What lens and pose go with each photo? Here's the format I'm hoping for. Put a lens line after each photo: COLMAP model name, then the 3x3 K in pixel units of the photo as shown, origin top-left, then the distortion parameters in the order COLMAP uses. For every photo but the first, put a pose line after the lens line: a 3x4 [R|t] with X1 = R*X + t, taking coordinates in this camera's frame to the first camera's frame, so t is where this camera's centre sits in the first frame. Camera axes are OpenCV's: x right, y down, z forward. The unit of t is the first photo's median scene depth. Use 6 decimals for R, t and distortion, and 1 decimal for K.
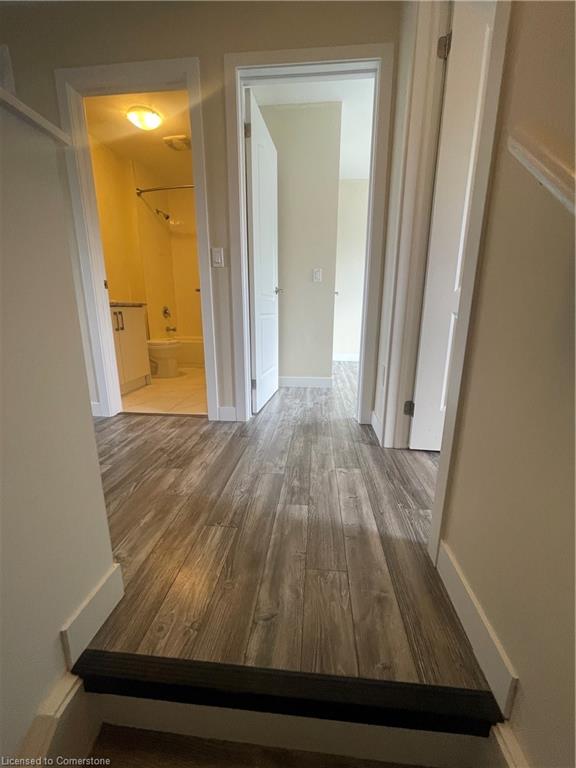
lens RADIAL K [[308.9, 0, 288.0], [0, 308.9, 383.6], [0, 0, 1]] dist [-0.000832, -0.001299]
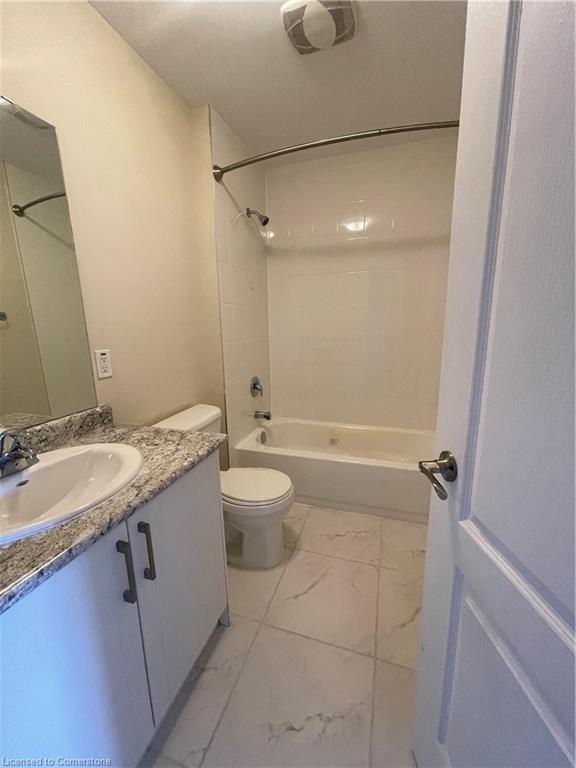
lens RADIAL K [[308.9, 0, 287.9], [0, 308.9, 388.7], [0, 0, 1]] dist [-0.000832, -0.001299]
pose [[0.976000, 0.028460, -0.215901, -0.212940], [-0.032547, 0.999352, -0.015399, -0.222944], [0.215323, 0.022057, 0.976294, 0.454955]]
